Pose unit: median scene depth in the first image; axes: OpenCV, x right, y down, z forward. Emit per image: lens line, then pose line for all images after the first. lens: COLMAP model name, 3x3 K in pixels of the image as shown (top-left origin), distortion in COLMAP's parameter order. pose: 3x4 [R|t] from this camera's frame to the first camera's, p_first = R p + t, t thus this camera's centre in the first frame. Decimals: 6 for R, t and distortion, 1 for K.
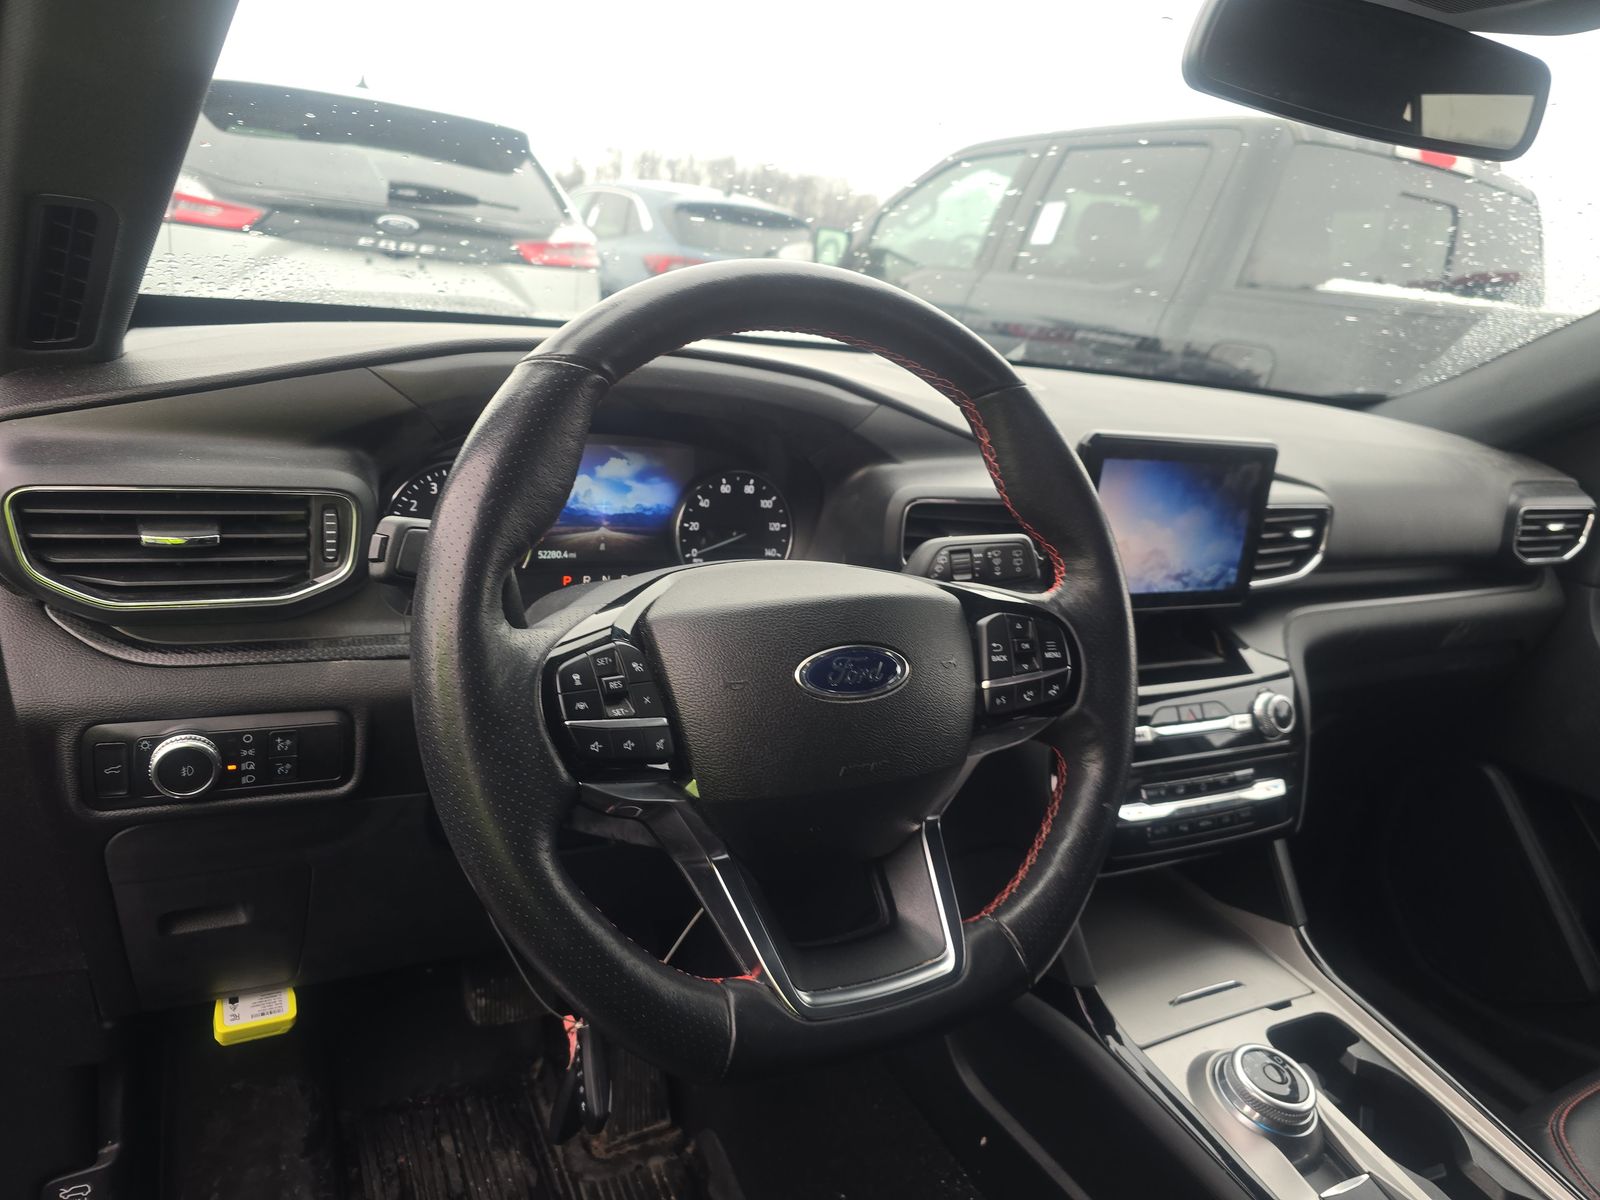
lens RADIAL K [[1157.3, 0, 766.8], [0, 1157.3, 594.4], [0, 0, 1]] dist [0.144852, -0.241366]
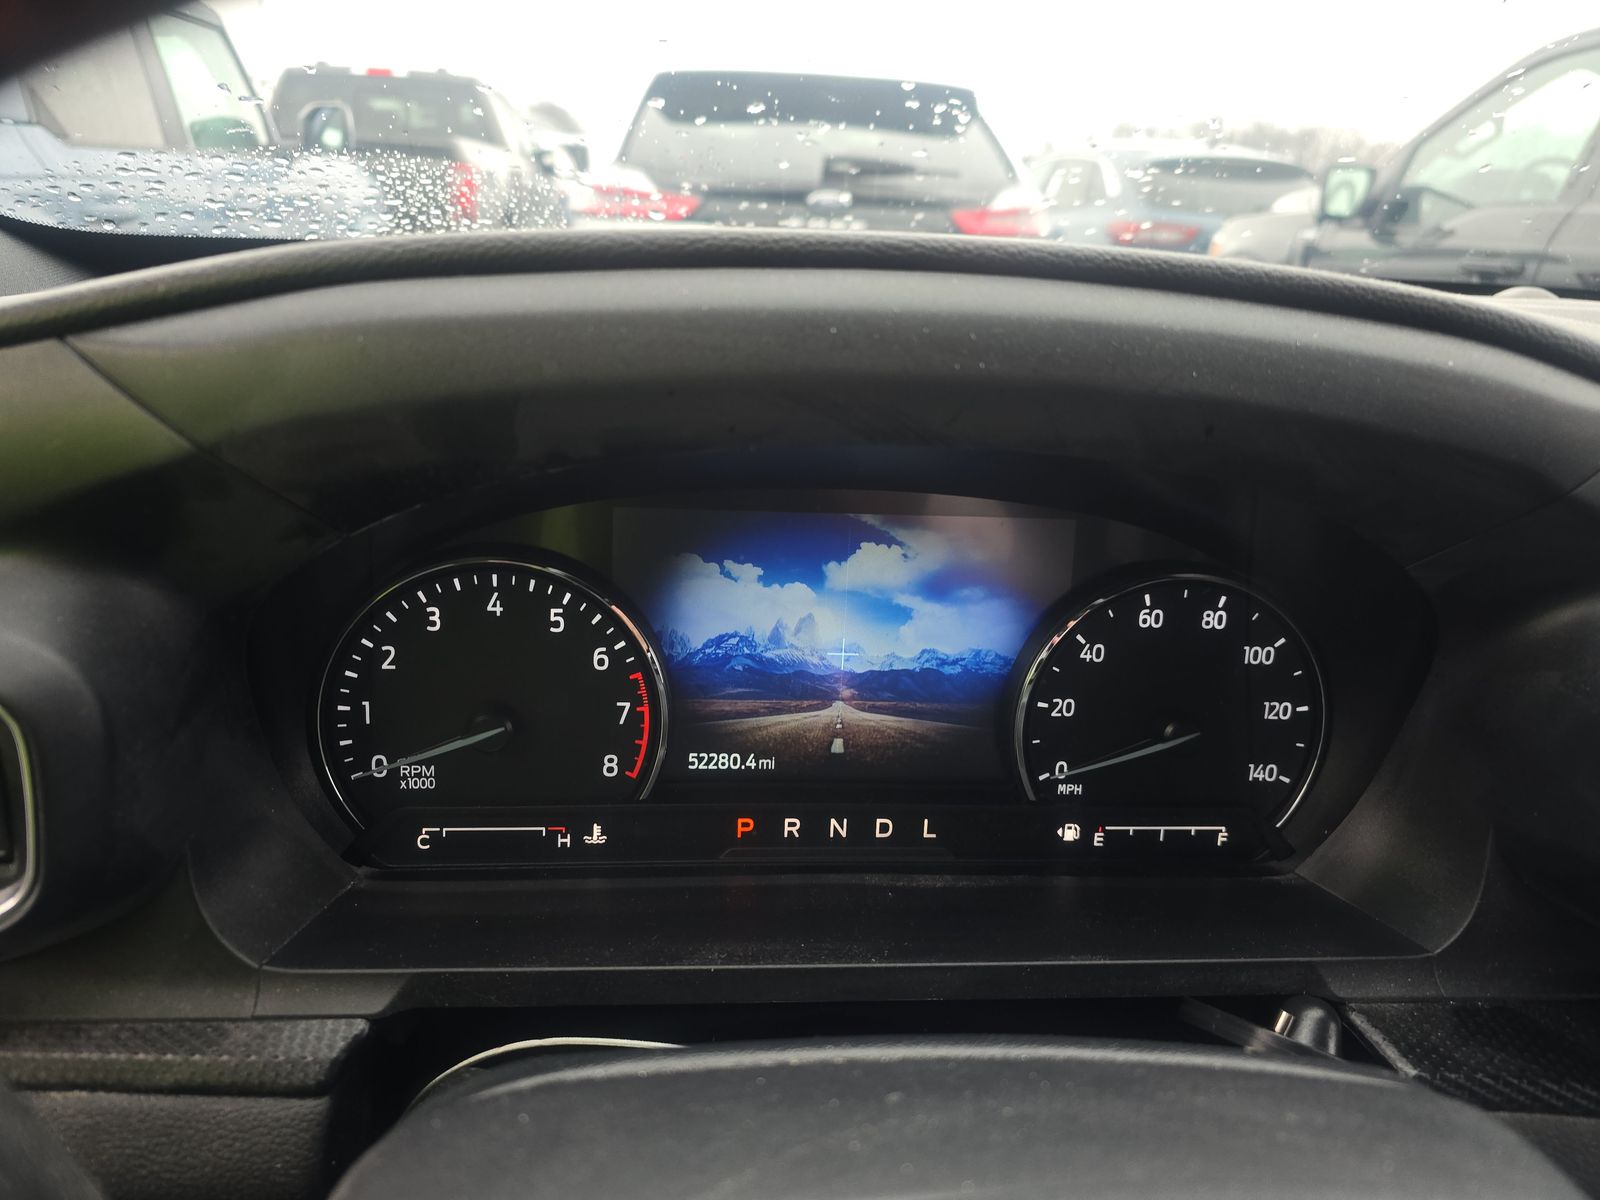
lens RADIAL K [[1157.3, 0, 766.8], [0, 1157.3, 594.4], [0, 0, 1]] dist [0.144852, -0.241366]
pose [[0.928896, 0.052351, -0.366623, -0.010090], [-0.048157, 0.998628, 0.020583, -0.099095], [0.367197, -0.001464, 0.930142, 0.555862]]
